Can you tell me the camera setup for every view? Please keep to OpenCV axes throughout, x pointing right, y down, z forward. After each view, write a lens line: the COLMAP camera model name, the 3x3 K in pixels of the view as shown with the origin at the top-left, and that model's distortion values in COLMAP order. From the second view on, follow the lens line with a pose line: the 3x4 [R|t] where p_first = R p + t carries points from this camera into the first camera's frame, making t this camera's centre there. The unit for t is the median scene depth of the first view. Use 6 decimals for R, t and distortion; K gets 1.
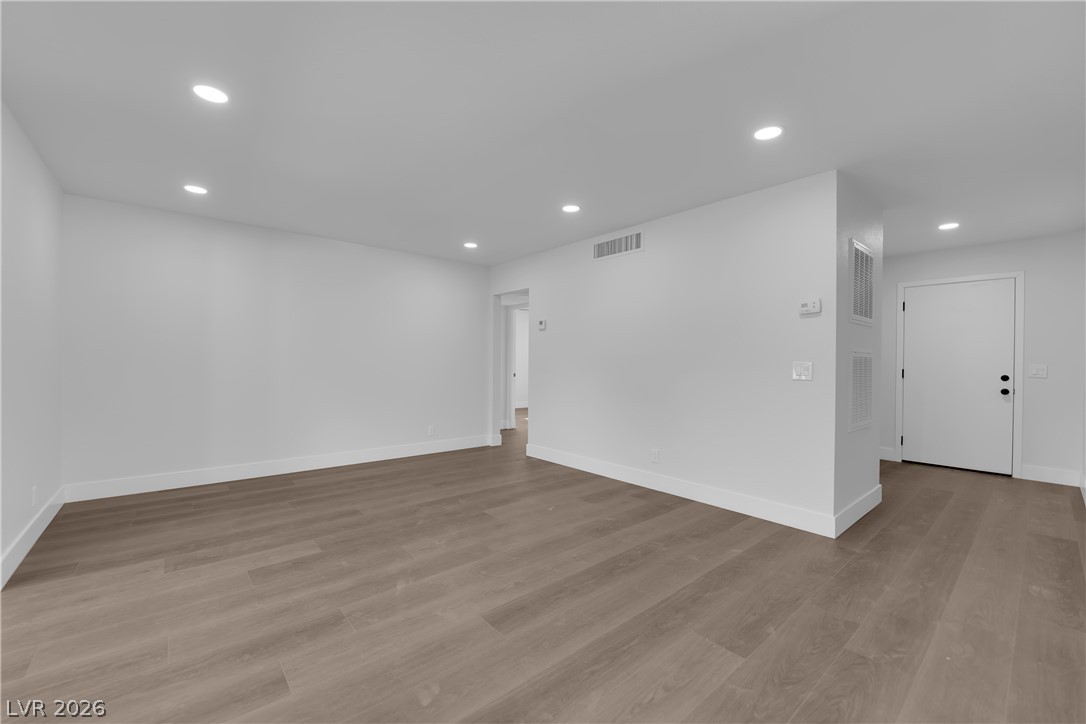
lens RADIAL K [[436.9, 0, 538.7], [0, 436.9, 363.5], [0, 0, 1]] dist [-0.008902, -0.004119]
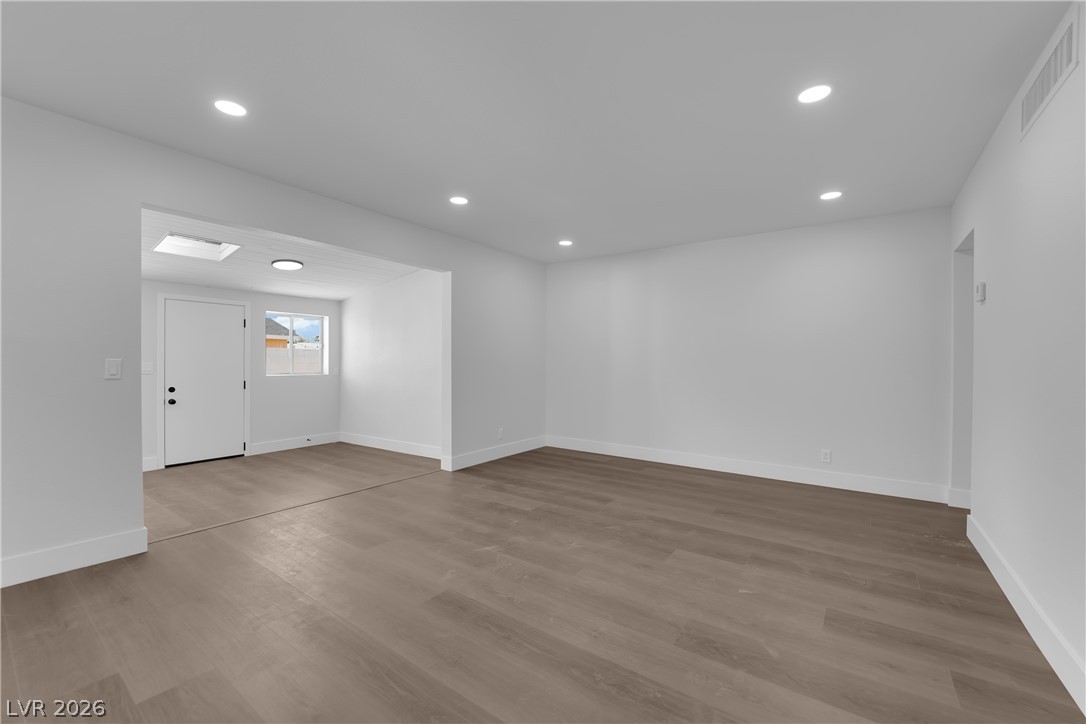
lens RADIAL K [[436.9, 0, 538.7], [0, 436.9, 363.5], [0, 0, 1]] dist [-0.008902, -0.004119]
pose [[0.234658, -0.001047, -0.972077, 0.692105], [-0.008052, 0.999963, -0.003020, 0.003654], [0.972045, 0.008536, 0.234641, 0.664676]]
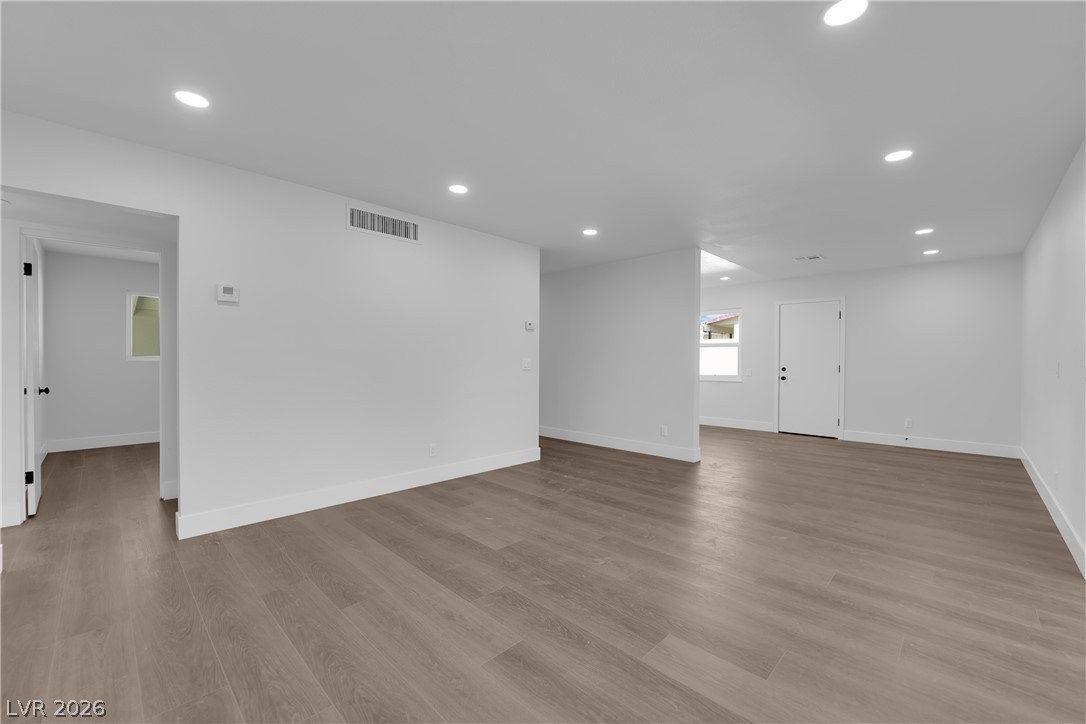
lens RADIAL K [[436.9, 0, 538.7], [0, 436.9, 363.5], [0, 0, 1]] dist [-0.008902, -0.004119]
pose [[-0.087028, -0.017169, 0.996058, -1.076524], [-0.000208, 0.999852, 0.017216, -0.014330], [-0.996206, 0.001292, -0.087018, 1.169386]]
